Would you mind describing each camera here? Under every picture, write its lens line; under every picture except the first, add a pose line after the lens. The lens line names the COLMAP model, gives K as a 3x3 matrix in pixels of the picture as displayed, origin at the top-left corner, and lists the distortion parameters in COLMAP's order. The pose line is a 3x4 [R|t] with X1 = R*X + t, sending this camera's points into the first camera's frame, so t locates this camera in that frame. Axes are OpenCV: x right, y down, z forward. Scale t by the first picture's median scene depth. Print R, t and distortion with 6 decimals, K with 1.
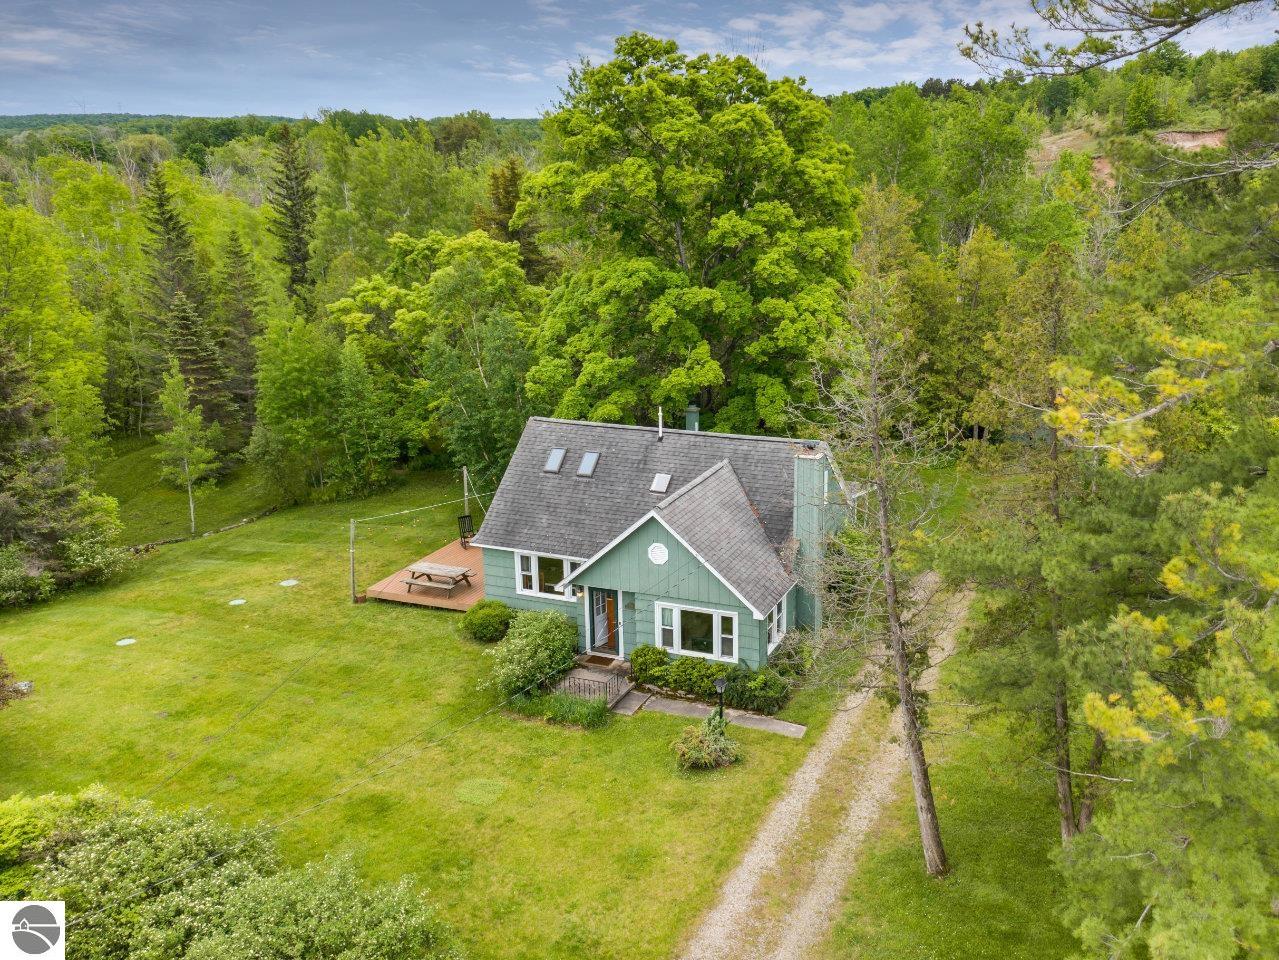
lens RADIAL K [[1151.9, 0, 692.7], [0, 1151.9, 477.8], [0, 0, 1]] dist [0.017120, 0.007902]
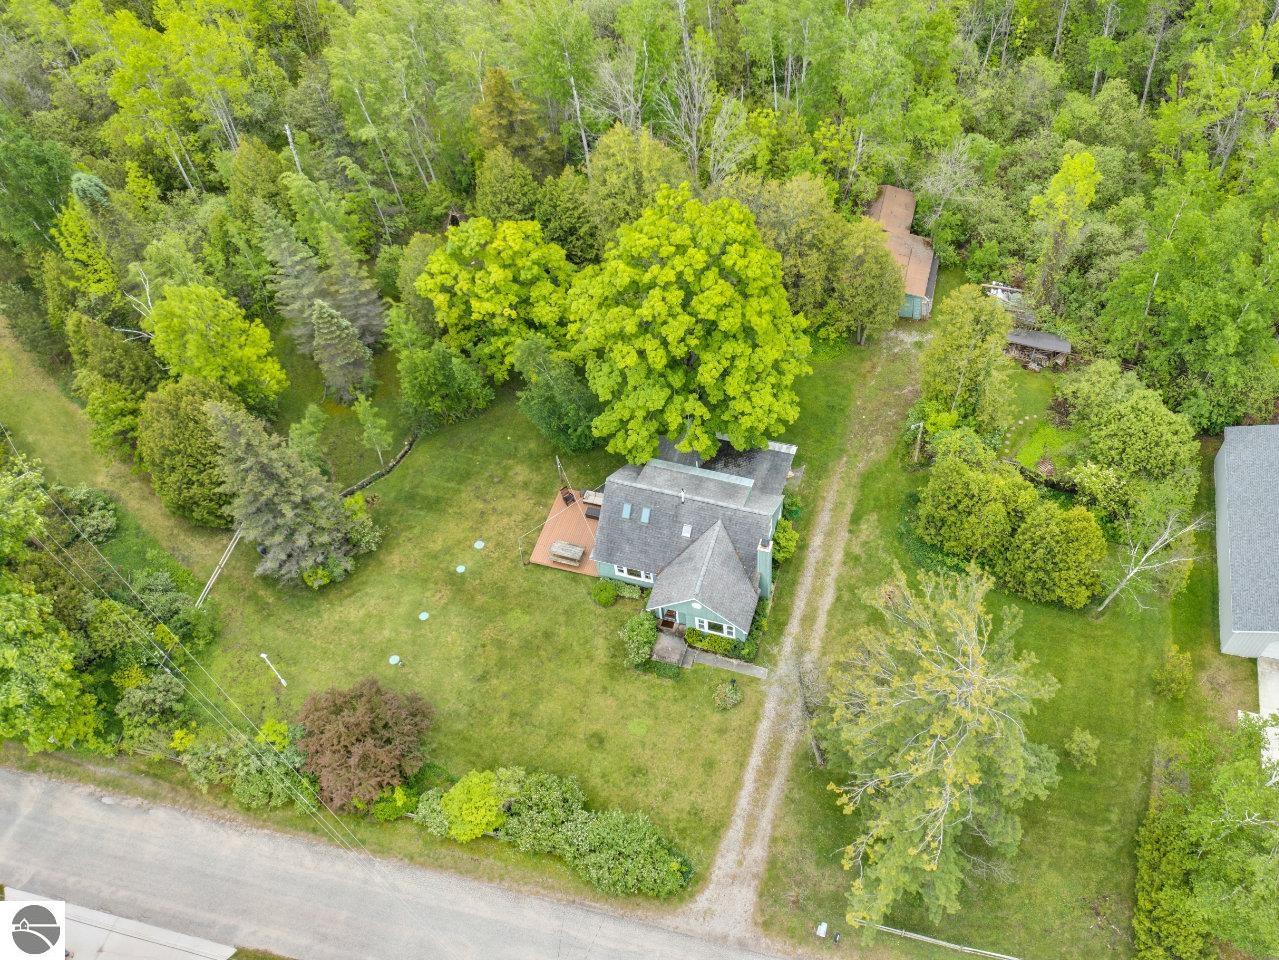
lens RADIAL K [[1151.9, 0, 692.7], [0, 1151.9, 477.8], [0, 0, 1]] dist [0.017120, 0.007902]
pose [[0.993867, -0.098727, 0.049813, -0.118166], [0.047727, 0.789307, 0.612141, -1.401074], [-0.099753, -0.606010, 0.789178, -0.530562]]
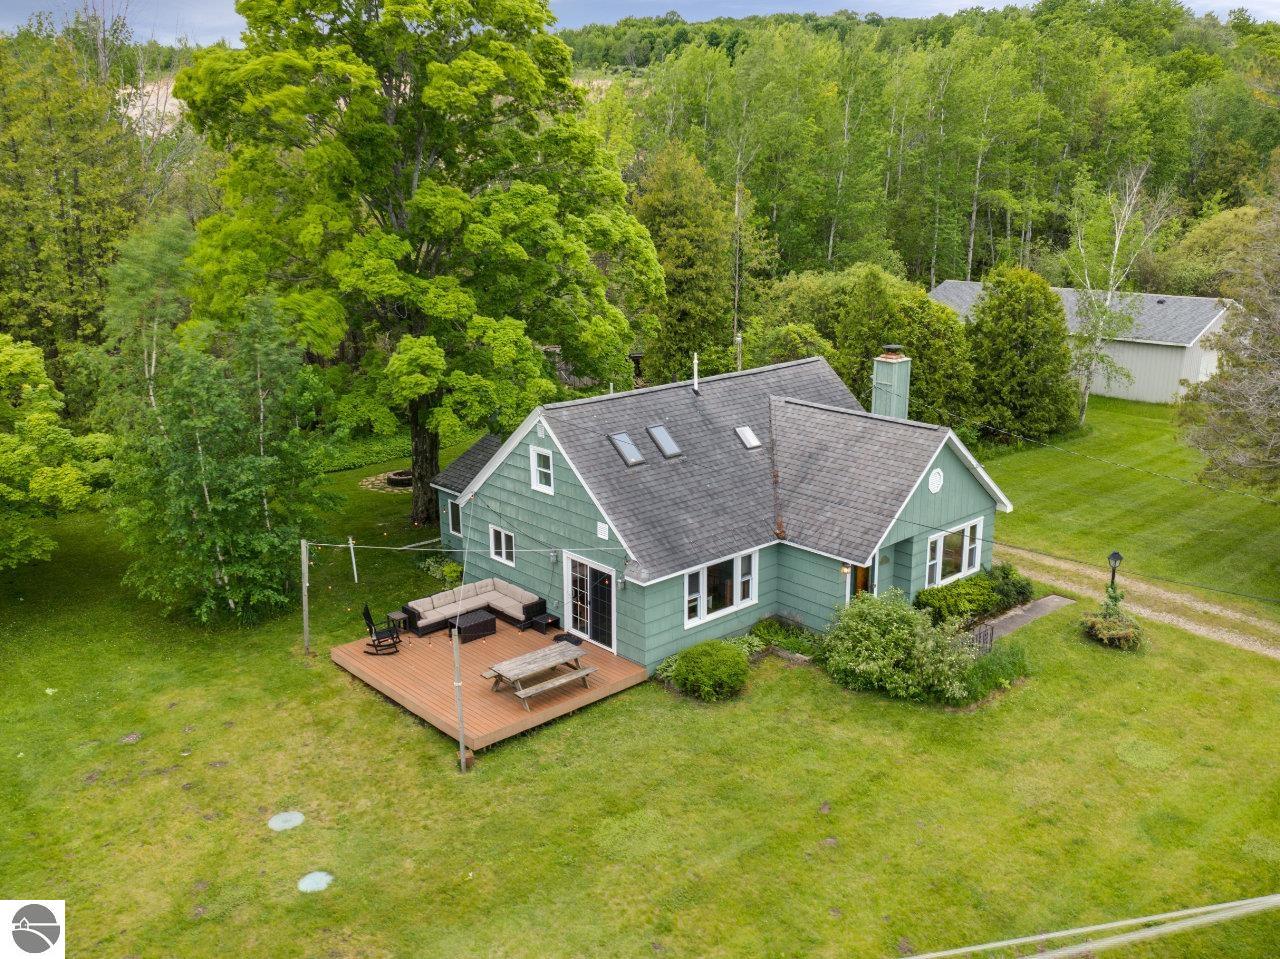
lens RADIAL K [[1152.8, 0, 693.3], [0, 1152.8, 477.3], [0, 0, 1]] dist [0.017120, 0.007902]
pose [[0.411165, -0.238389, 0.879837, -0.880804], [0.236555, 0.960036, 0.149572, -0.114371], [-0.880332, 0.146631, 0.451126, 0.748291]]
